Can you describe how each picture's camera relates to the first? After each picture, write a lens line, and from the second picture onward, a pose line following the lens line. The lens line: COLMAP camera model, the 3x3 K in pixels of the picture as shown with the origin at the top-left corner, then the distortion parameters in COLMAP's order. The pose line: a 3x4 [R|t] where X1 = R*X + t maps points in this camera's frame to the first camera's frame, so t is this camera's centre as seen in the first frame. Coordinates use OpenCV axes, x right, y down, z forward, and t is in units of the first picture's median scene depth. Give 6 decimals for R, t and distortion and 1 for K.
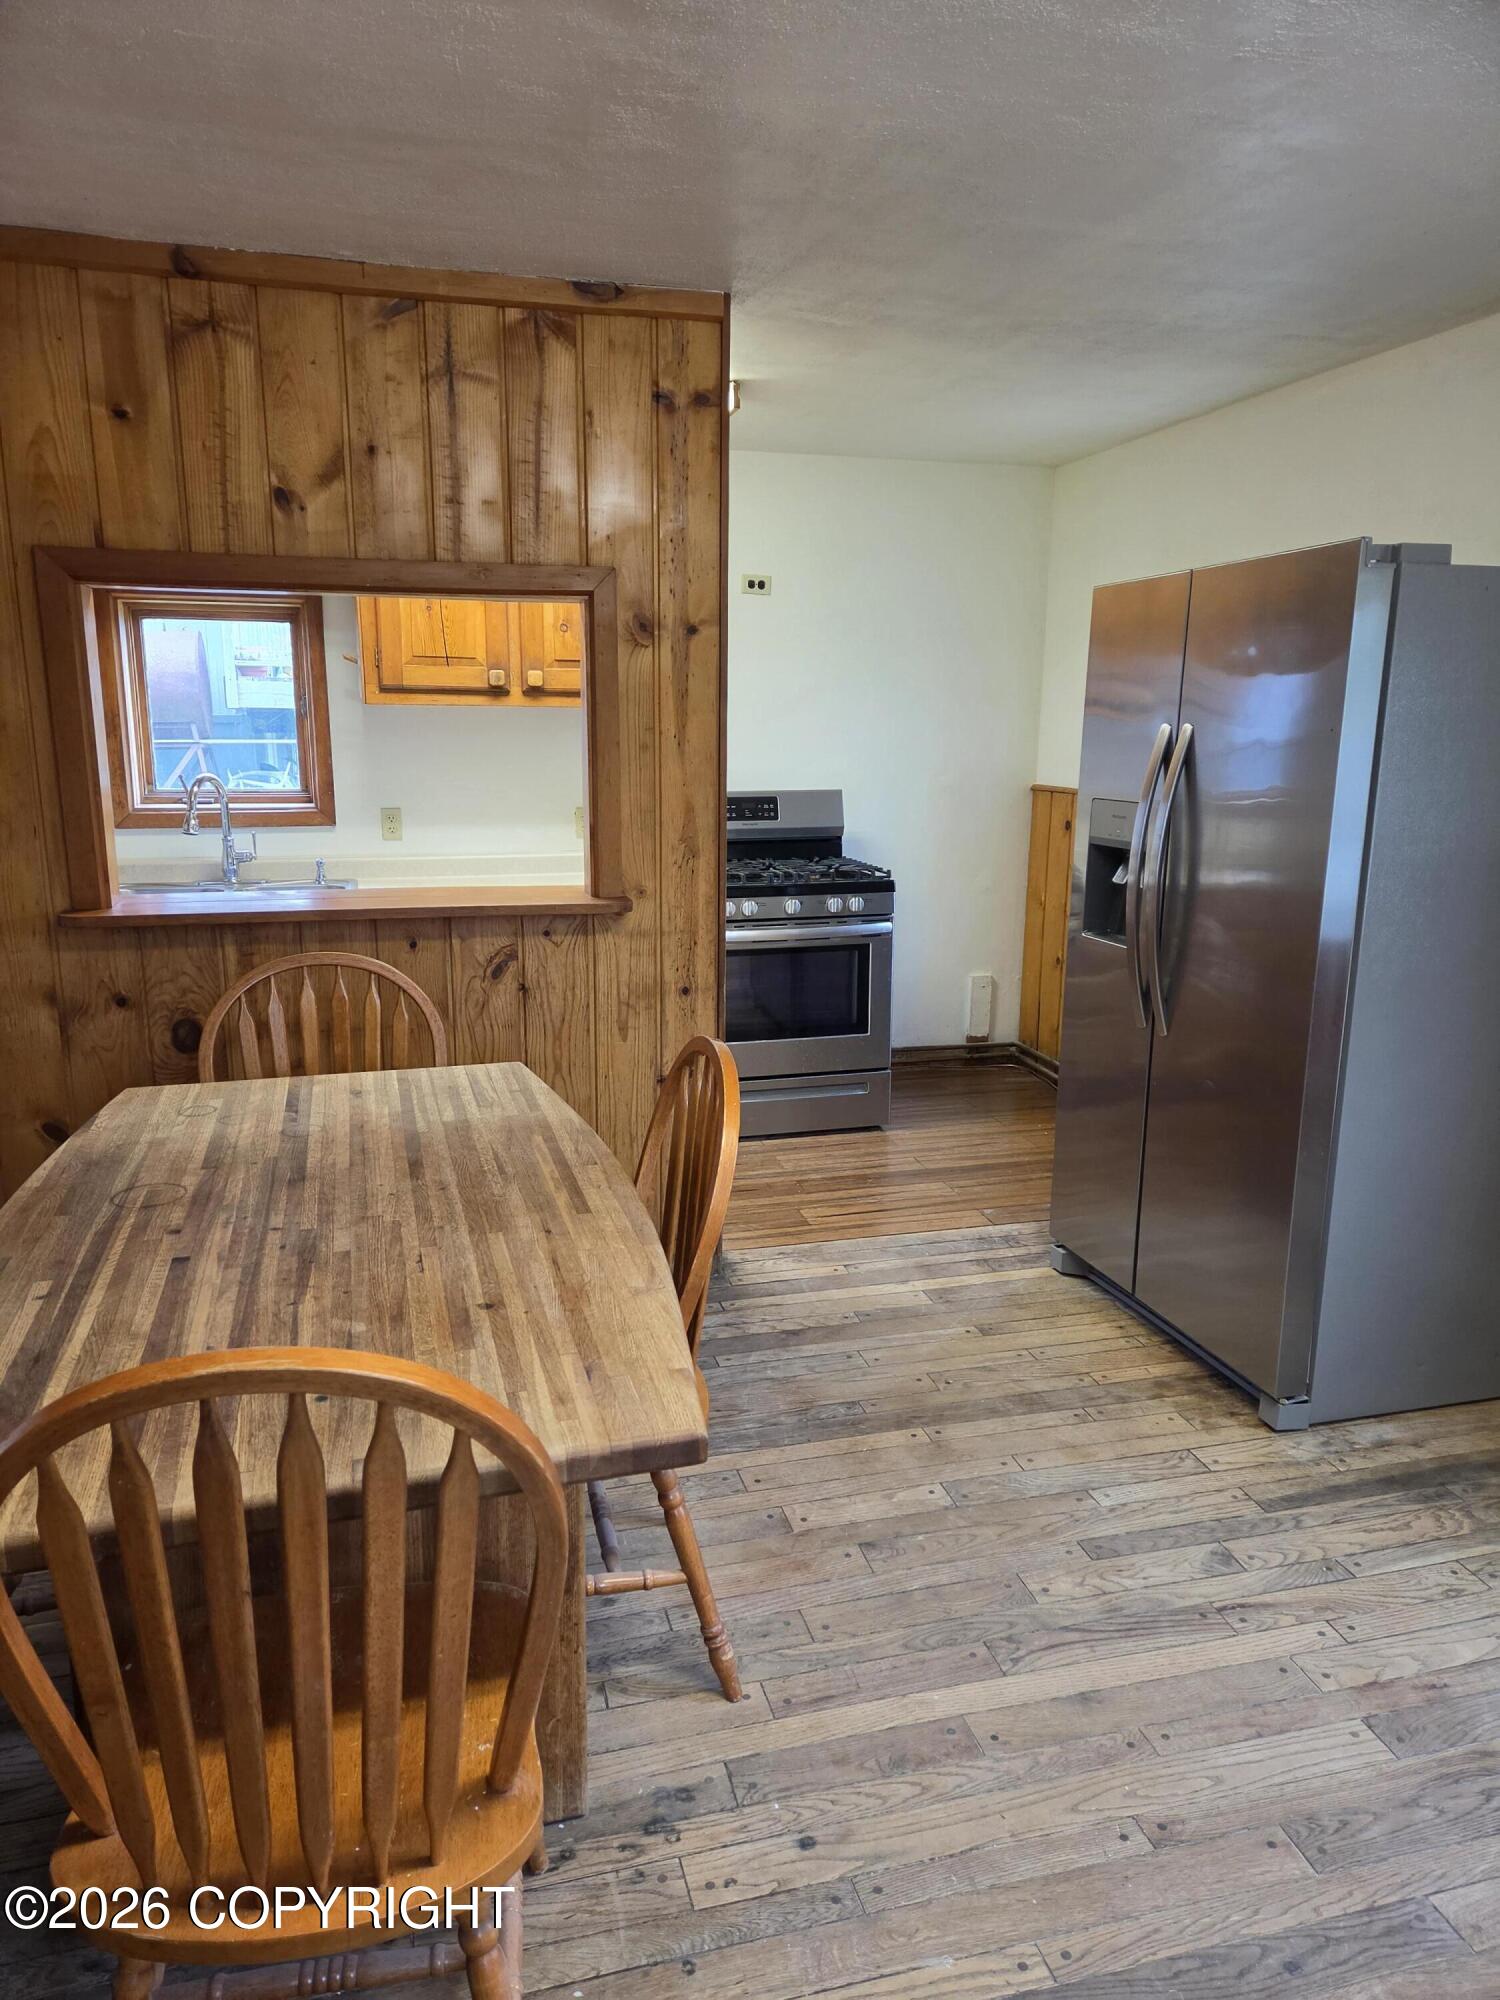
lens RADIAL K [[1345.2, 0, 750.0], [0, 1345.2, 1000.0], [0, 0, 1]] dist [0.037363, -0.002890]
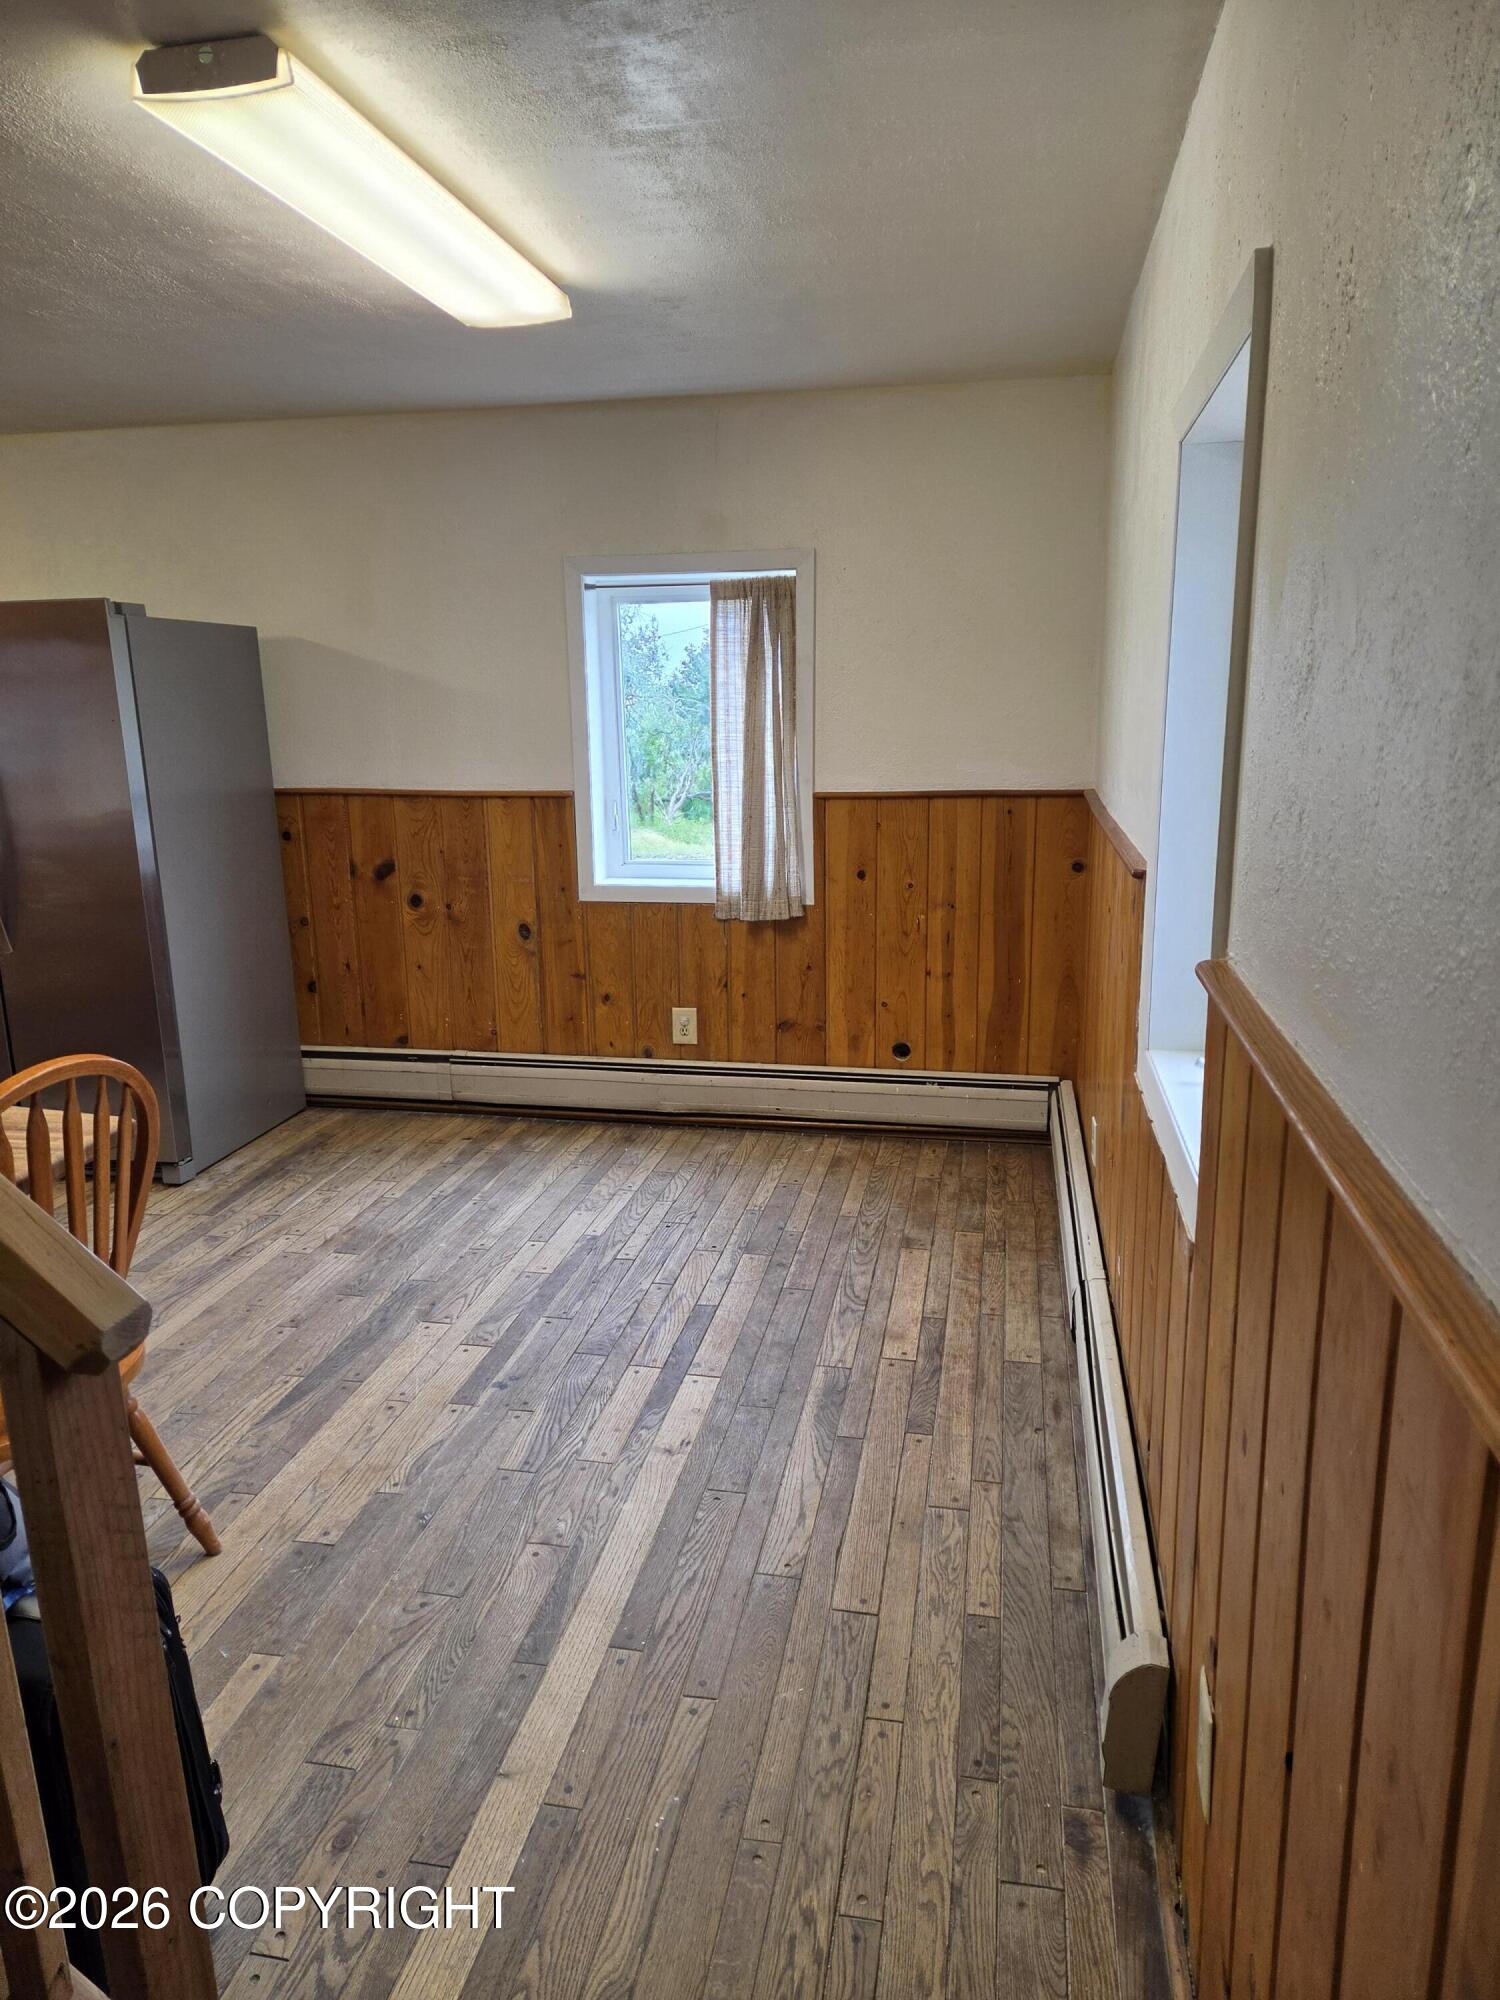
lens RADIAL K [[1345.2, 0, 750.0], [0, 1345.2, 1000.0], [0, 0, 1]] dist [0.037363, -0.002890]
pose [[0.431004, -0.210751, 0.877394, -0.704353], [0.215789, 0.968203, 0.126561, 0.073344], [-0.876168, 0.134784, 0.462777, -0.319386]]
